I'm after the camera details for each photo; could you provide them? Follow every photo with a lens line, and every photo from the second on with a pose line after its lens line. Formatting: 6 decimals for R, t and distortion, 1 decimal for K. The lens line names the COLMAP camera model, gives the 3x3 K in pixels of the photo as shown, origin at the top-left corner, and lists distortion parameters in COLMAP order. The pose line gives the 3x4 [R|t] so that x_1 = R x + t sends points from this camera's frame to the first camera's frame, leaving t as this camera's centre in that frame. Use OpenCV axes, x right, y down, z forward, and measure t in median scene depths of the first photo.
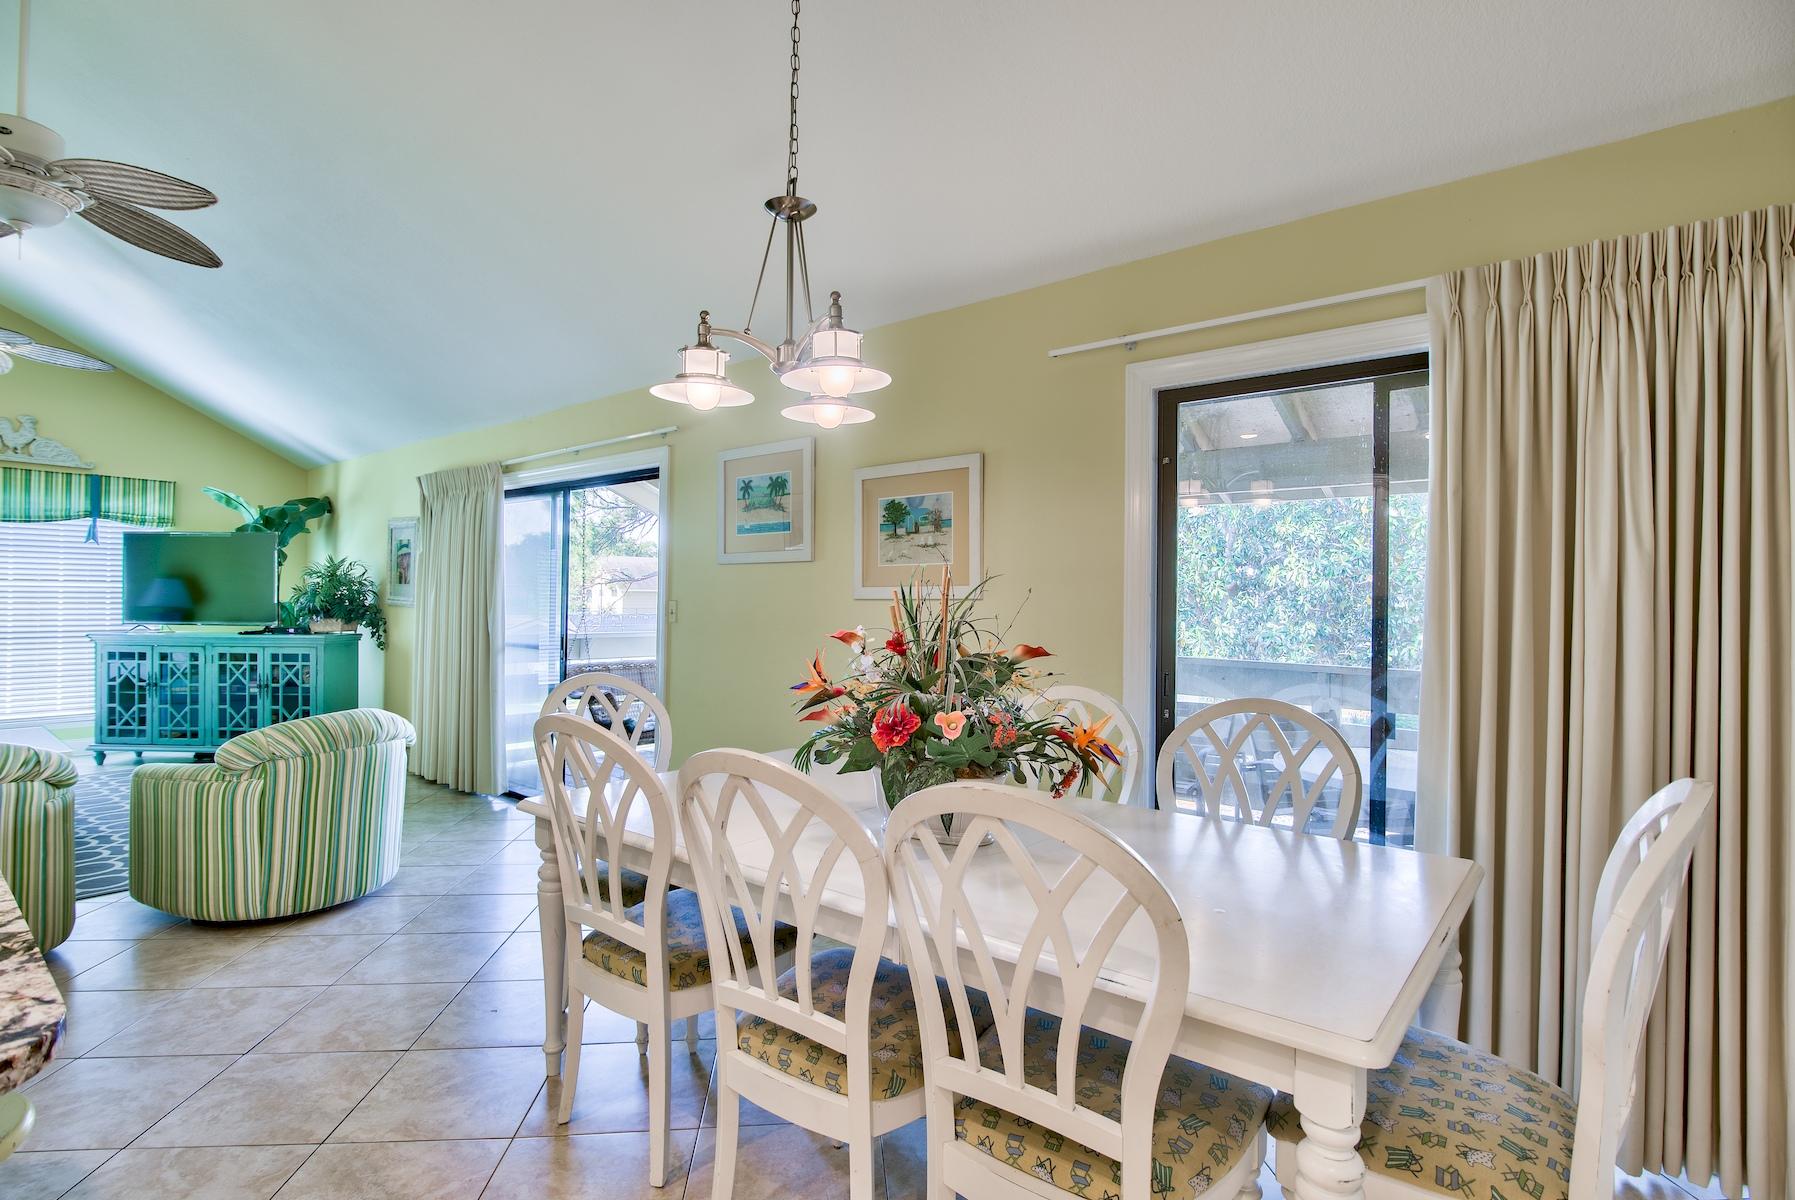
lens RADIAL K [[876.0, 0, 897.5], [0, 876.0, 600.0], [0, 0, 1]] dist [-0.002692, 0.000370]
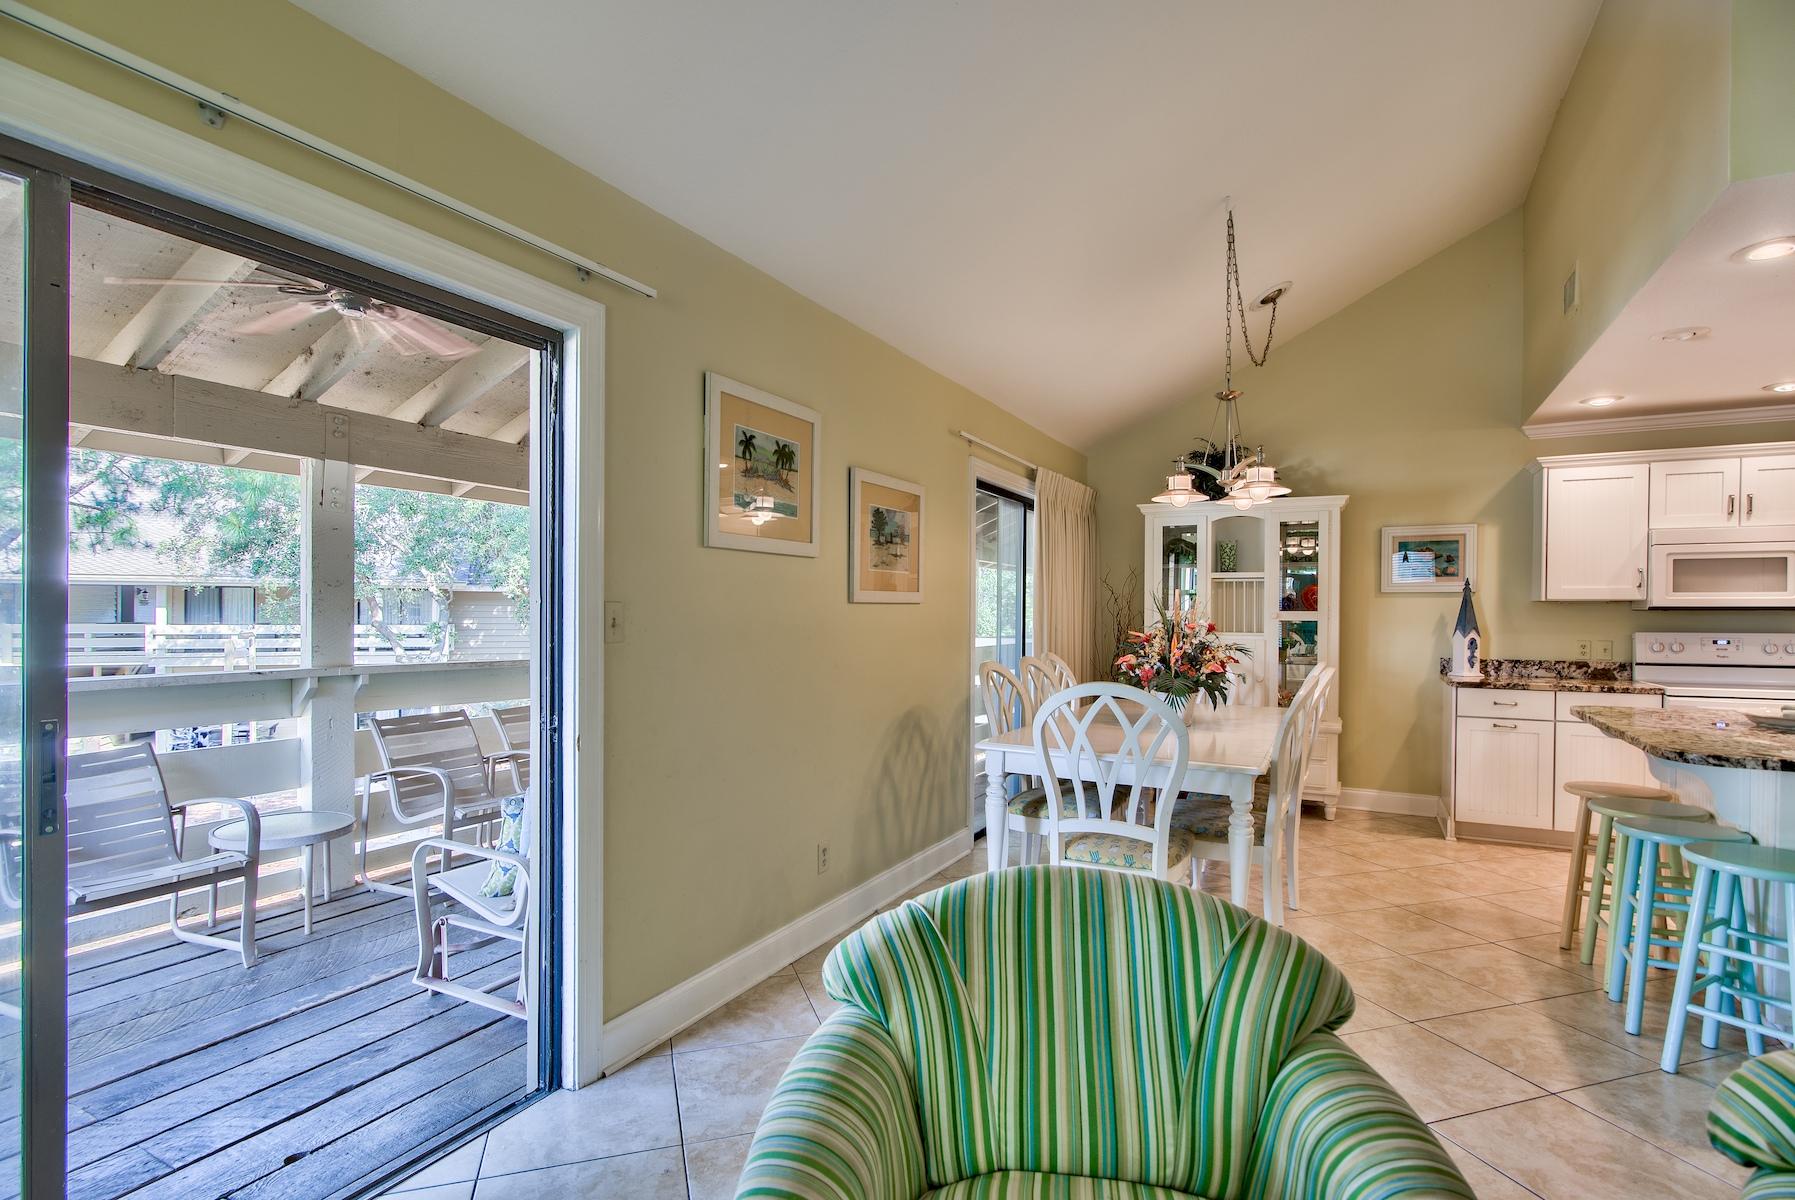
lens RADIAL K [[887.1, 0, 907.5], [0, 887.1, 621.7], [0, 0, 1]] dist [0.000474, 0.000081]
pose [[-0.218584, -0.021536, 0.975581, -0.931099], [-0.008933, 0.999759, 0.020068, -0.000370], [-0.975777, -0.004328, -0.218723, 1.065101]]
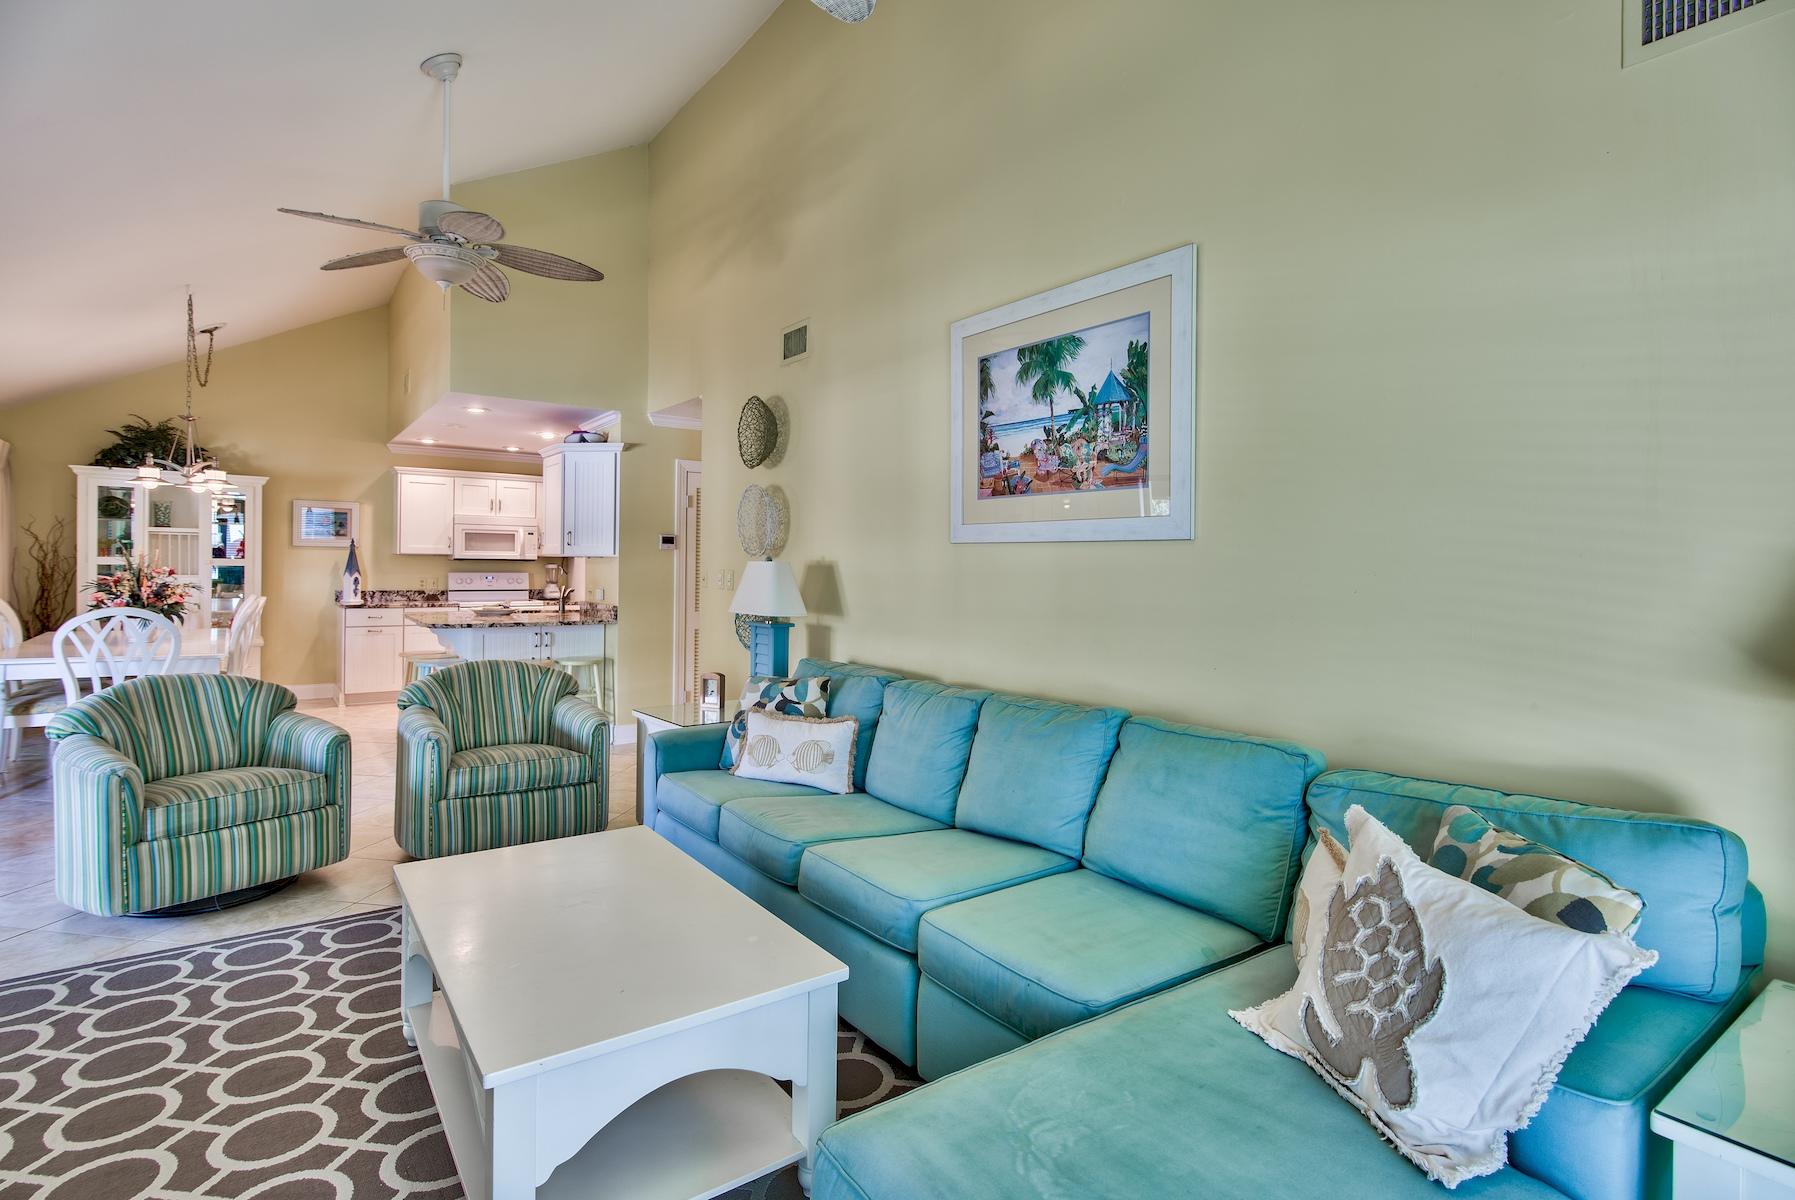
lens RADIAL K [[885.8, 0, 891.6], [0, 885.8, 570.2], [0, 0, 1]] dist [-0.000367, -0.000319]
pose [[-0.967299, -0.028386, 0.252044, -1.538881], [-0.026951, 0.999595, 0.009145, -0.024816], [-0.252201, 0.002054, -0.967673, 1.622731]]
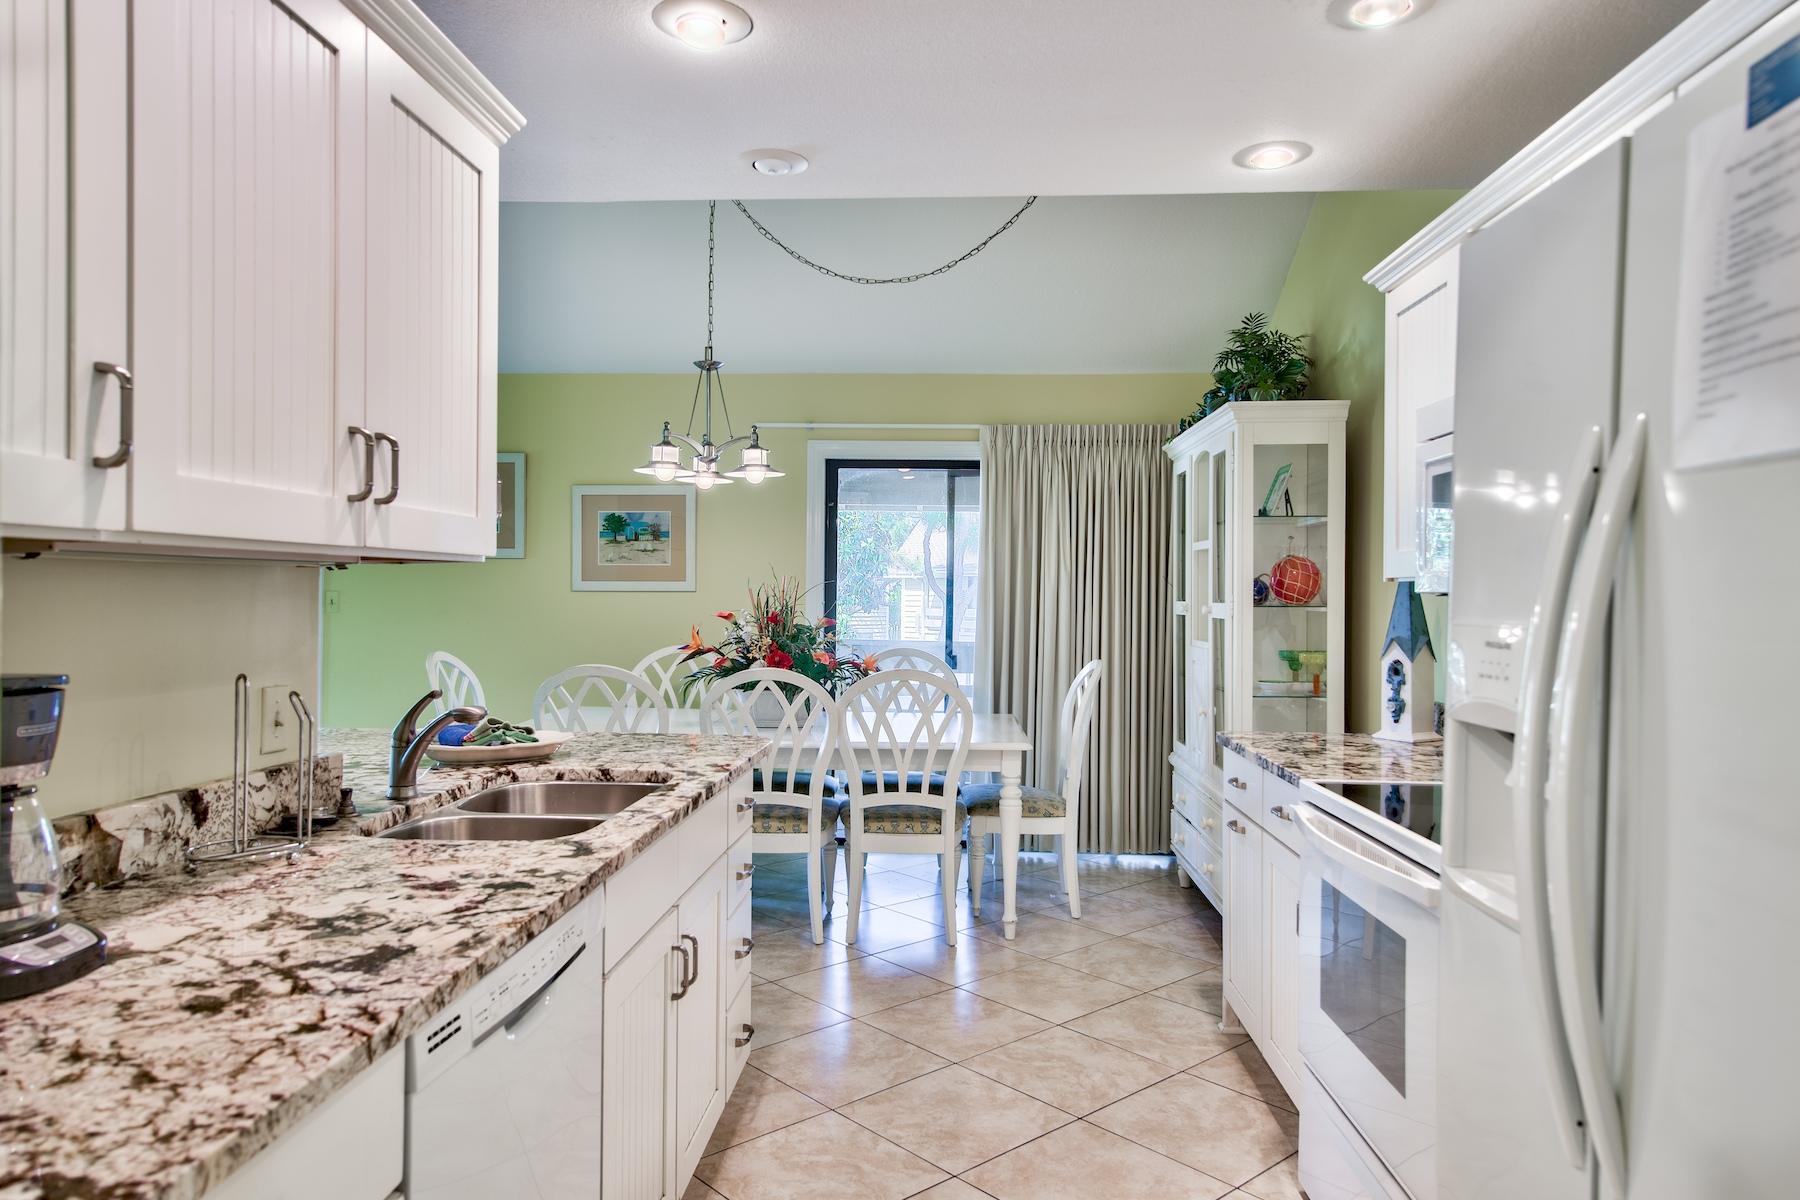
lens RADIAL K [[1150.3, 0, 883.9], [0, 1150.3, 598.1], [0, 0, 1]] dist [-0.000099, 0.000122]
pose [[0.808302, -0.005209, 0.588745, -0.598929], [-0.001969, 0.999931, 0.011551, -0.009777], [-0.588765, -0.010496, 0.808236, -0.521675]]
